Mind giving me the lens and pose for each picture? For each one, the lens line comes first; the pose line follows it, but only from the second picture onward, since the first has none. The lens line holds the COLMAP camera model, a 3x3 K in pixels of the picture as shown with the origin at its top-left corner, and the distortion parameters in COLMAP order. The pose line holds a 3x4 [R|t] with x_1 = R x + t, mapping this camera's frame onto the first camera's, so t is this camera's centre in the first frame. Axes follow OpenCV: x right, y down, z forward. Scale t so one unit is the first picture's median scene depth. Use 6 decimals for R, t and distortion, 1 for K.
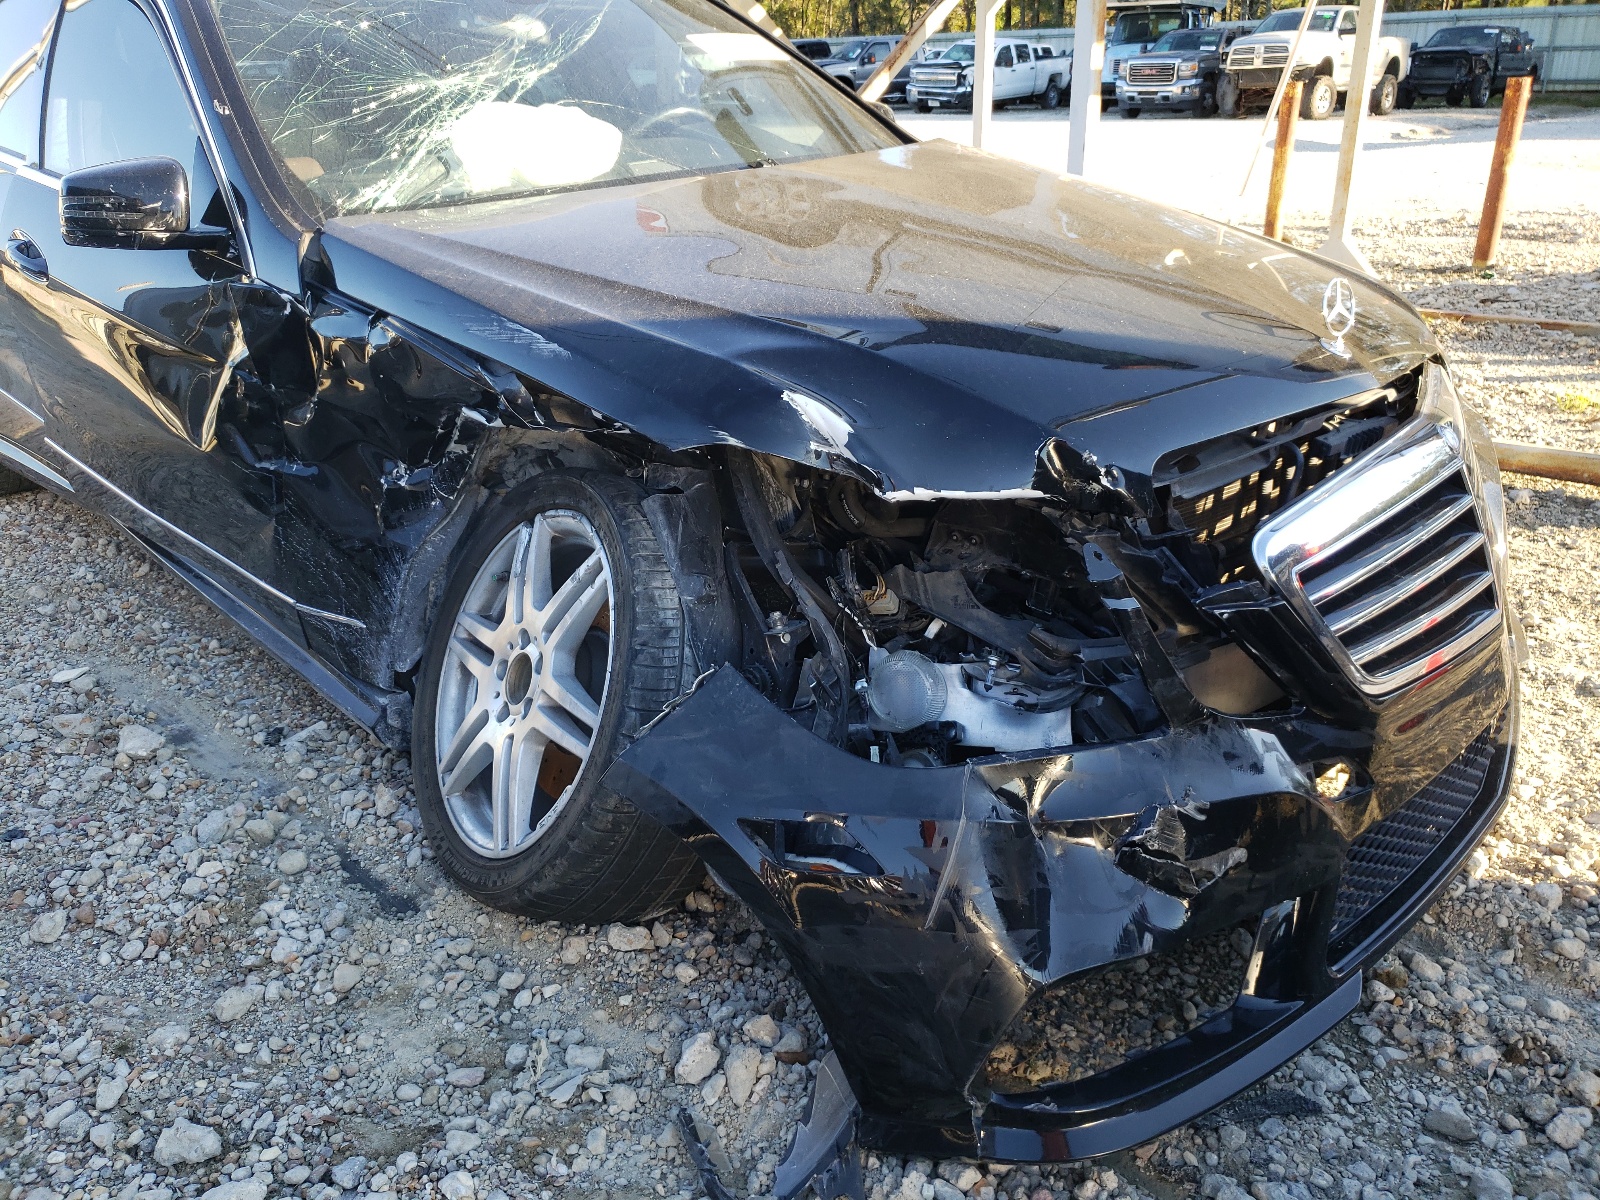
lens RADIAL K [[1361.6, 0, 794.4], [0, 1361.6, 603.8], [0, 0, 1]] dist [-0.039634, 0.060200]
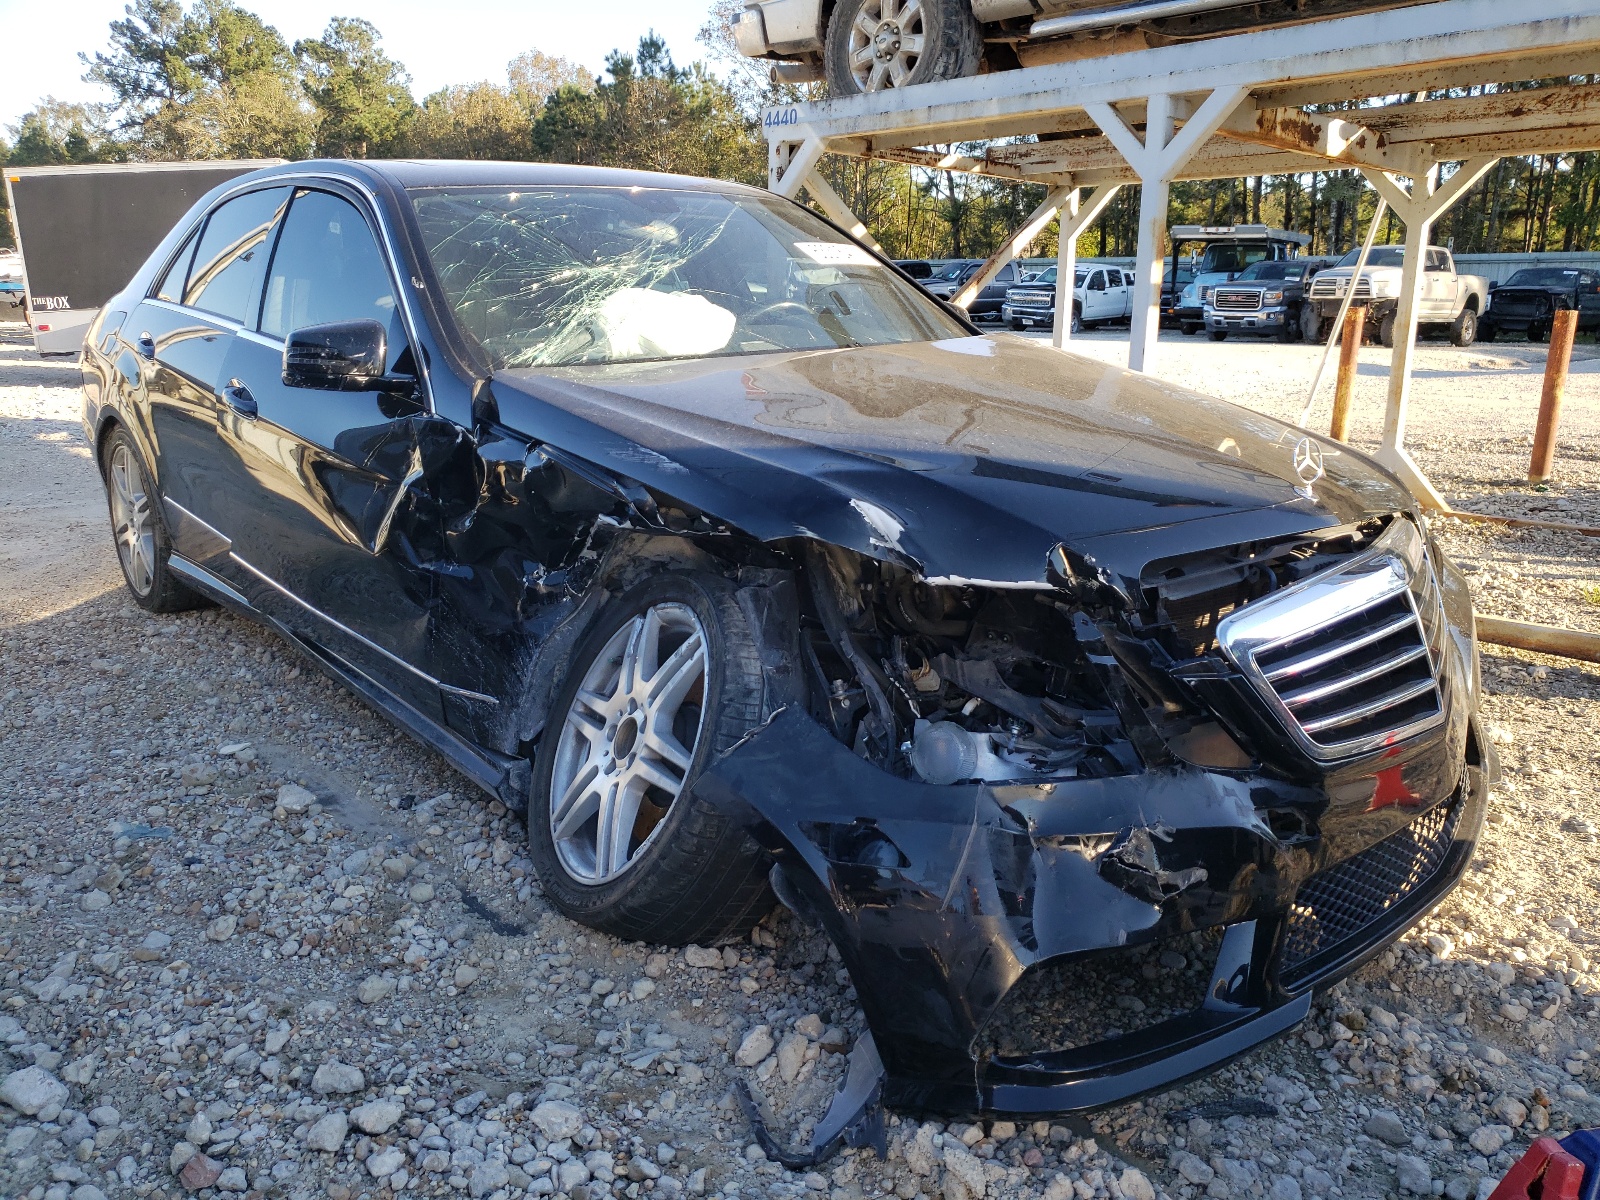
lens RADIAL K [[1361.6, 0, 807.4], [0, 1361.6, 599.4], [0, 0, 1]] dist [-0.039634, 0.060200]
pose [[0.997422, 0.044807, -0.056048, 0.021045], [-0.052633, 0.987734, -0.147007, 0.102880], [0.048774, 0.149578, 0.987546, -0.207586]]
